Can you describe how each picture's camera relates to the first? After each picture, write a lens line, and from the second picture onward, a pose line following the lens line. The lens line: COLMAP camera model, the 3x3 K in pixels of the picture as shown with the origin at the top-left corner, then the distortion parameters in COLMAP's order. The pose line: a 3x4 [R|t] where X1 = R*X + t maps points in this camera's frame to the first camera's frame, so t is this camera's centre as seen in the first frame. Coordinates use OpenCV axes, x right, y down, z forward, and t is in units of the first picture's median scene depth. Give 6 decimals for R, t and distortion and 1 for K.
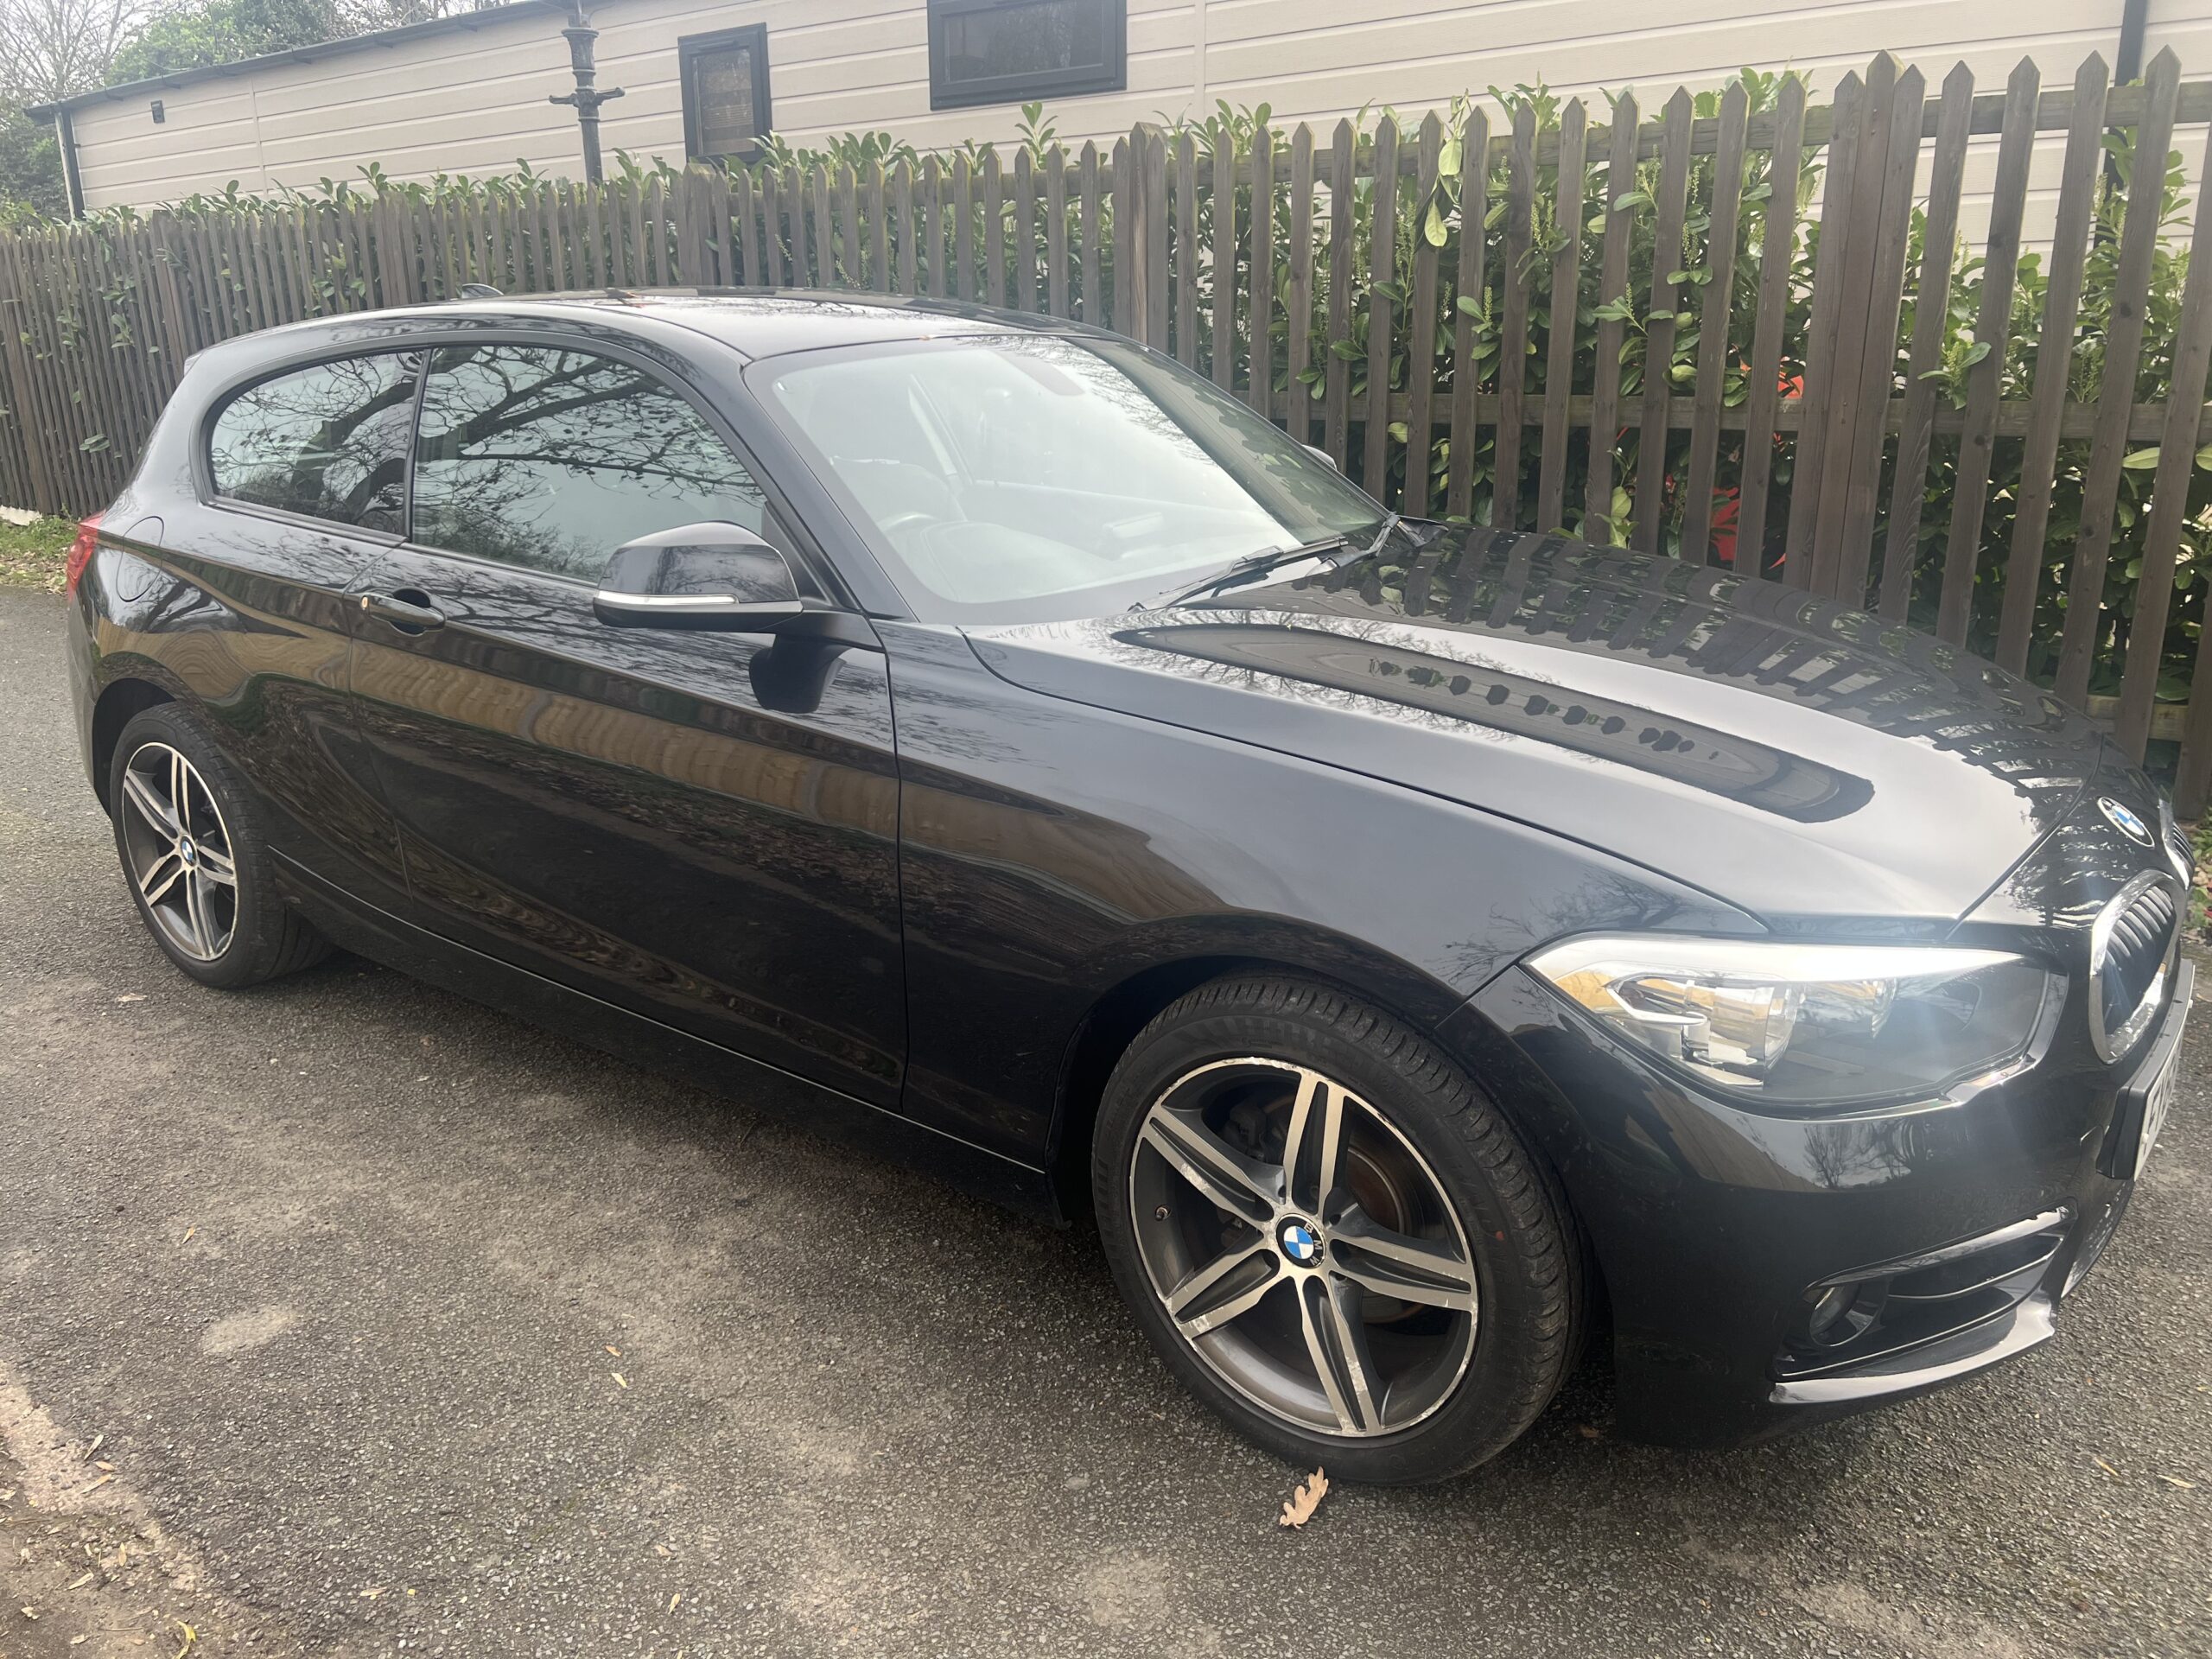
lens RADIAL K [[1664.7, 0, 1092.4], [0, 1664.7, 808.5], [0, 0, 1]] dist [0.040638, -0.041017]
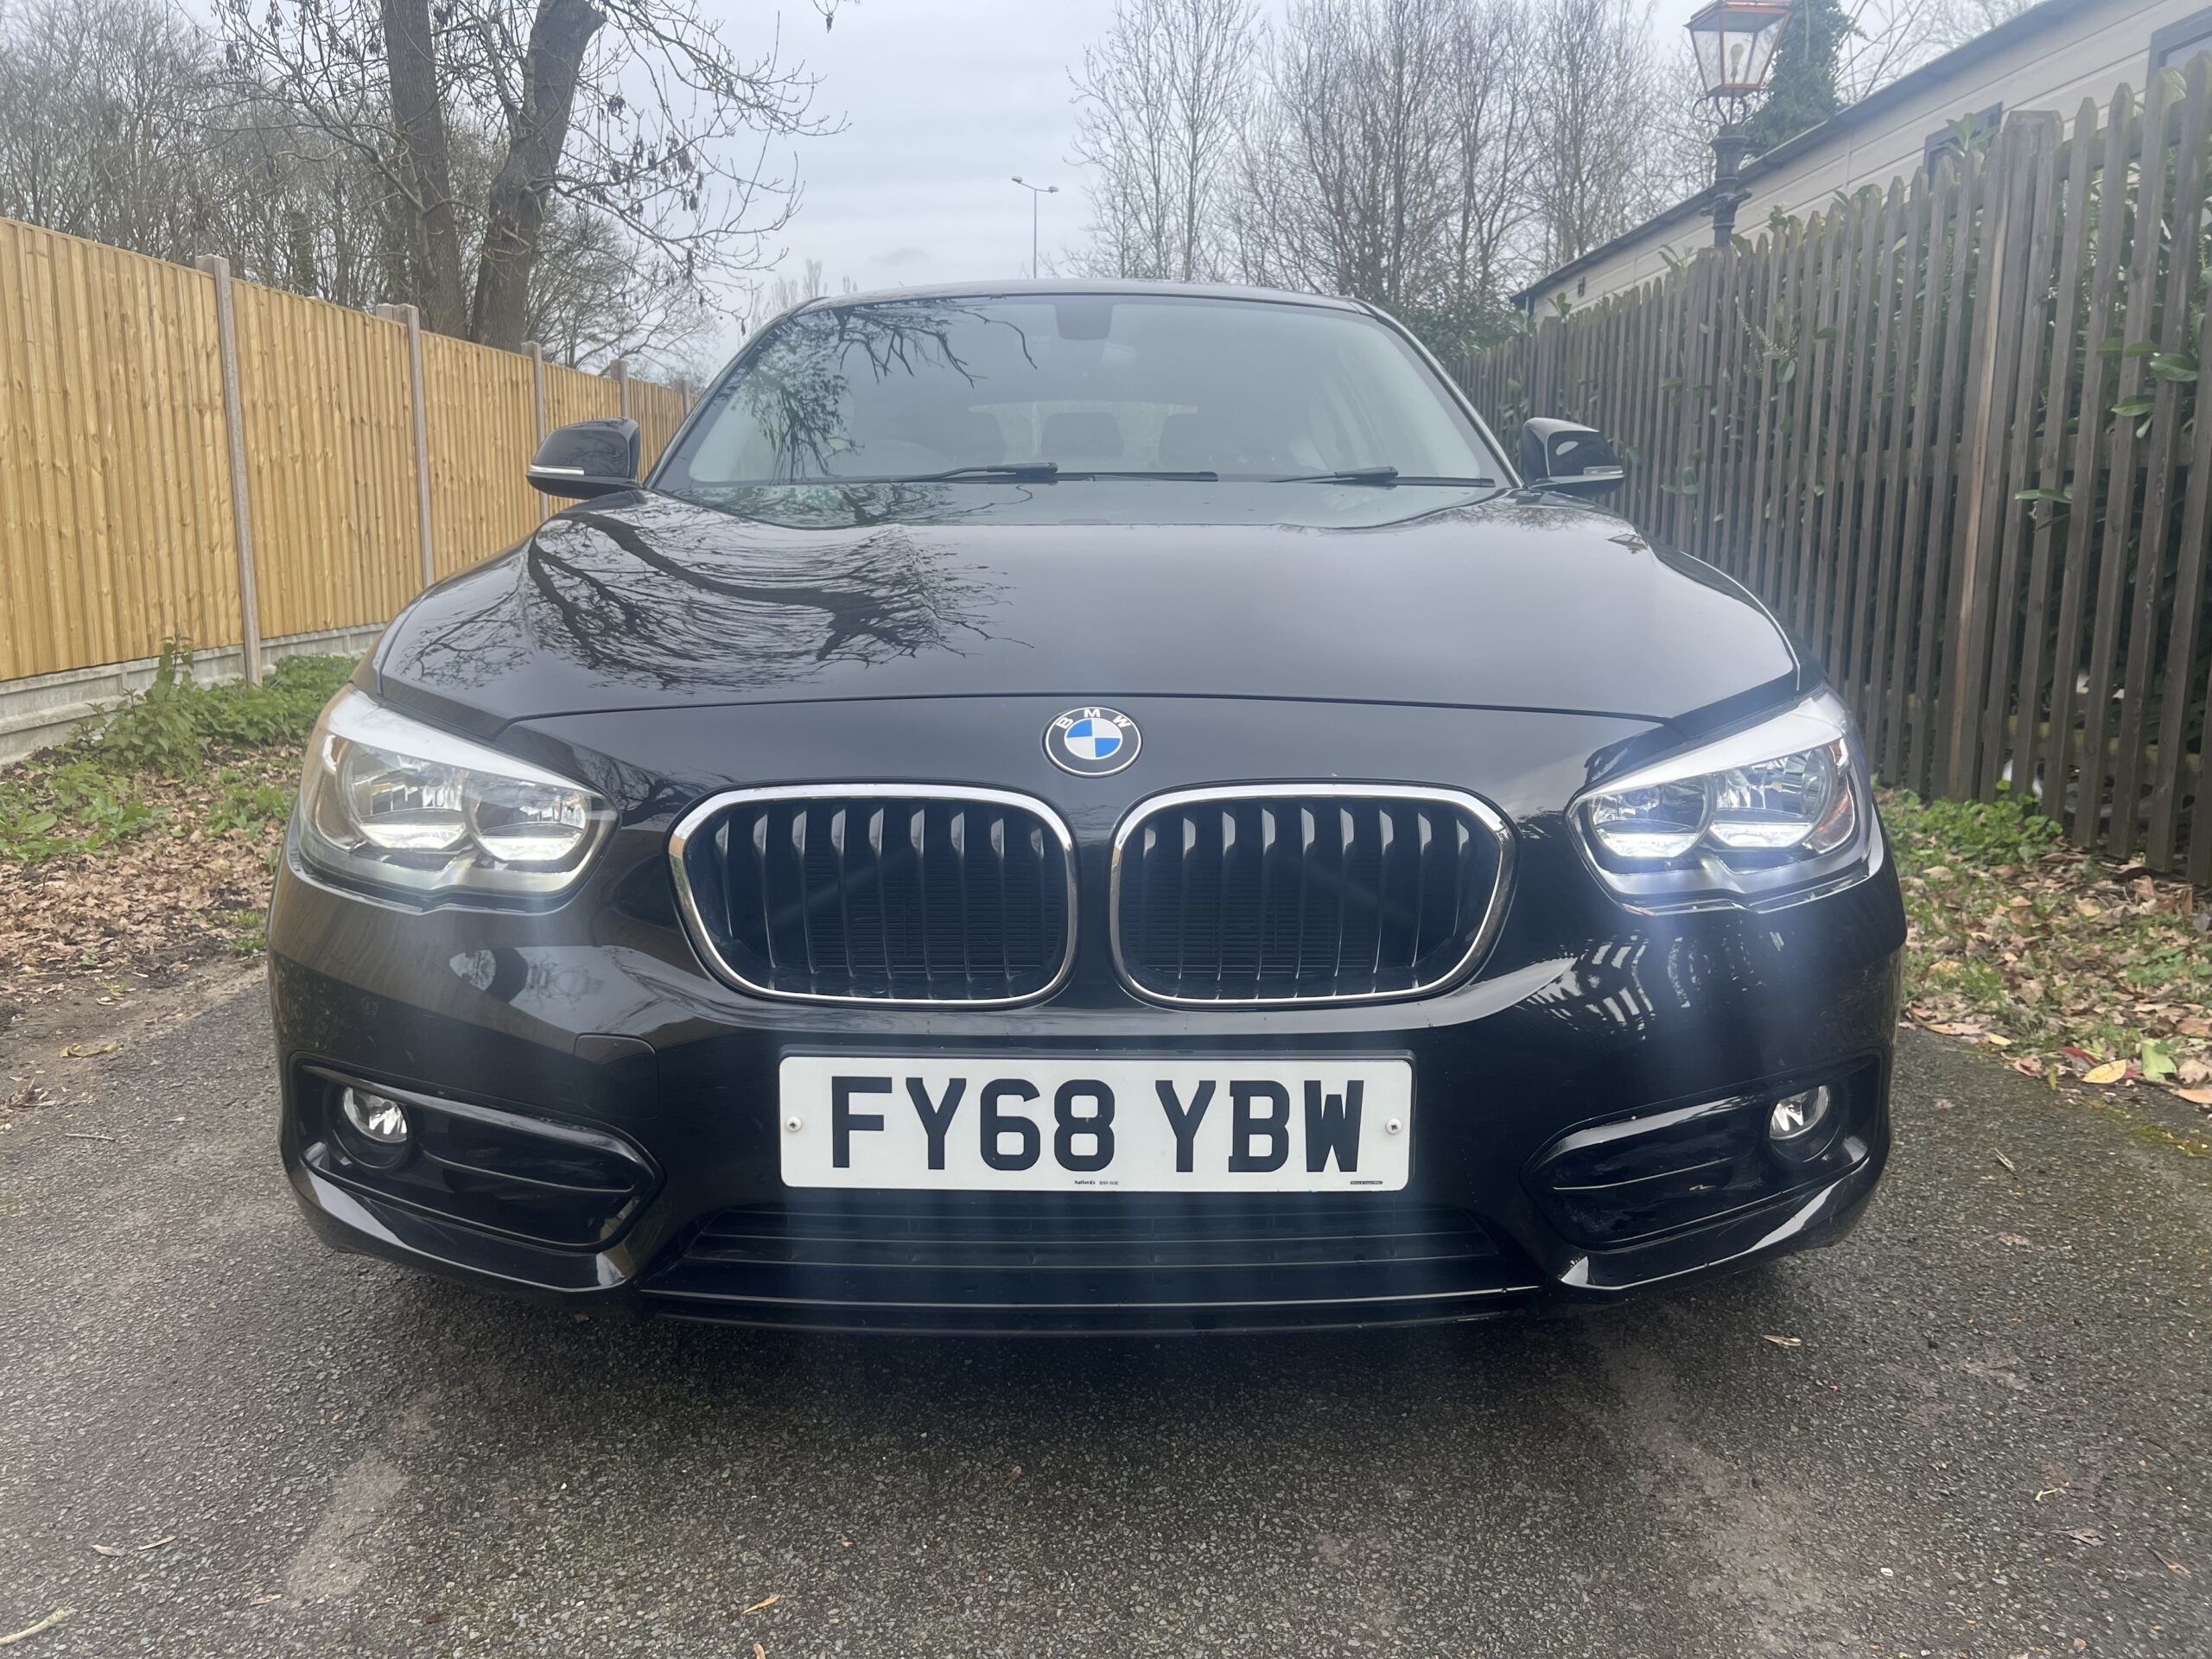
lens RADIAL K [[1655.4, 0, 1088.5], [0, 1655.4, 818.1], [0, 0, 1]] dist [0.079412, -0.115138]
pose [[0.610250, 0.153055, -0.777283, 0.674456], [-0.231999, 0.972671, 0.009386, 0.020229], [0.757477, 0.174601, 0.629081, 0.346633]]
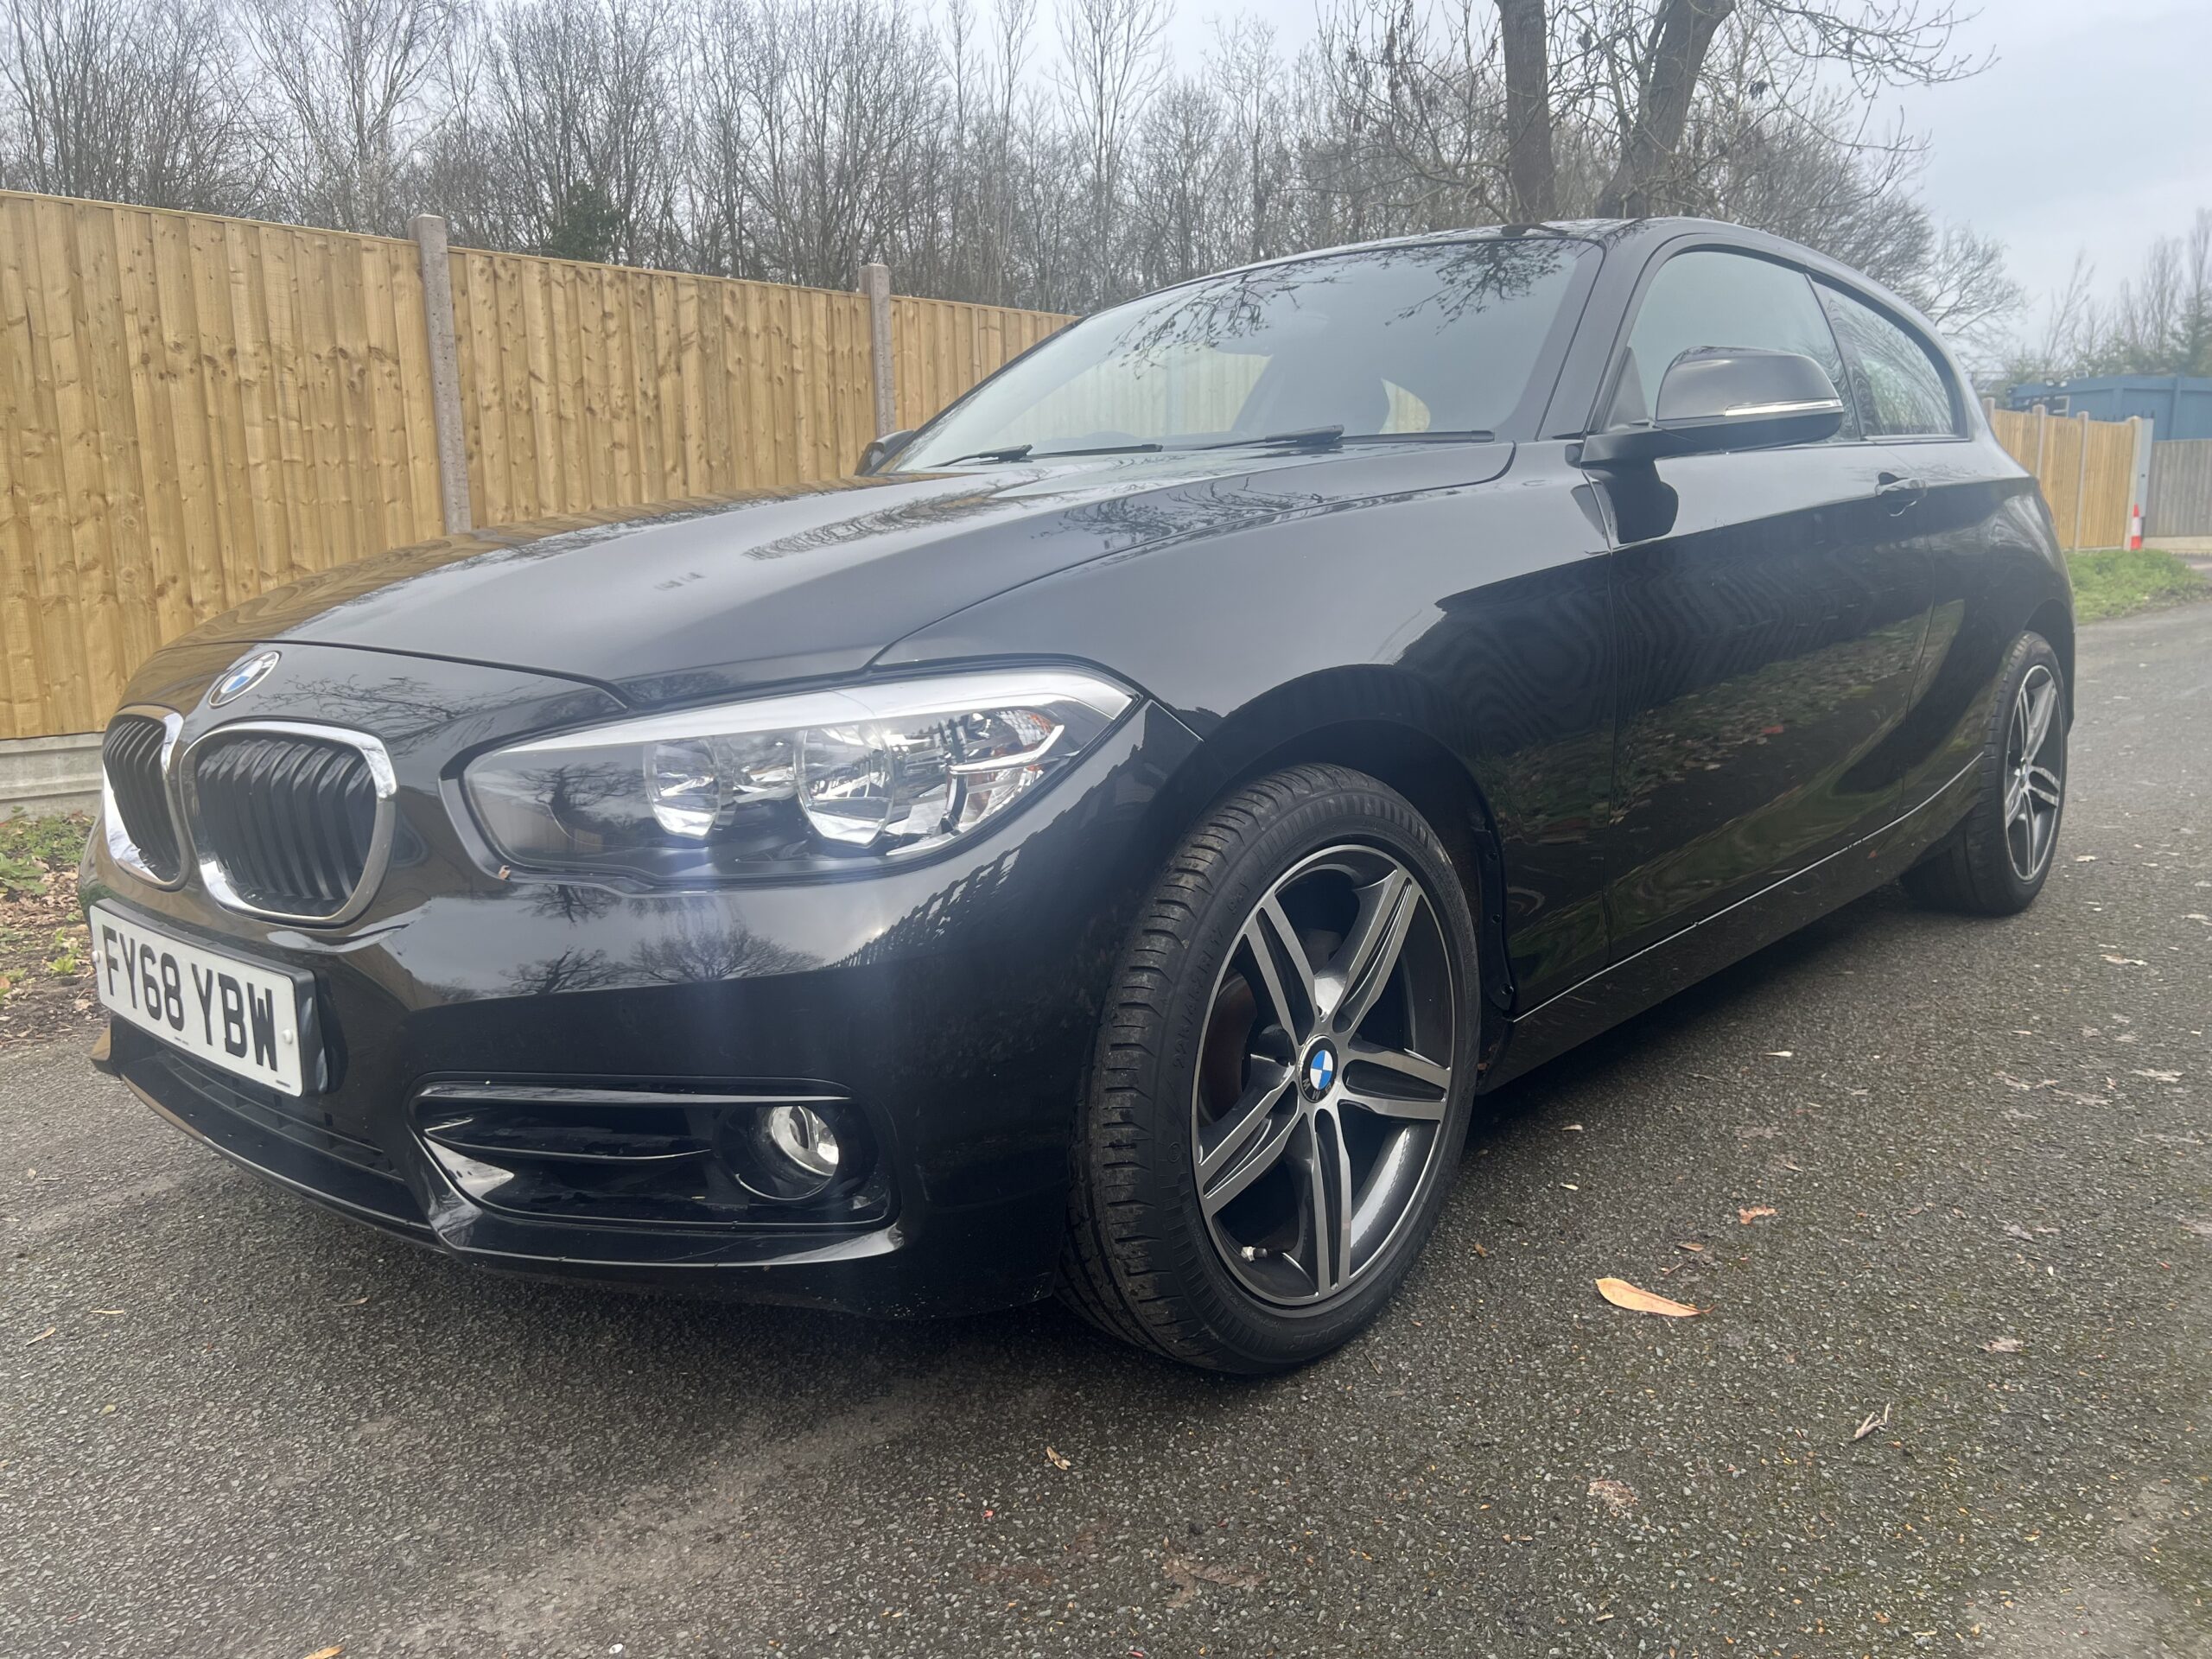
lens RADIAL K [[1655.4, 0, 1088.5], [0, 1655.4, 818.1], [0, 0, 1]] dist [0.079412, -0.115138]
pose [[-0.086678, 0.174693, -0.980800, 0.820802], [-0.252490, 0.948509, 0.191256, -0.109529], [0.963709, 0.264220, -0.038107, 0.853973]]
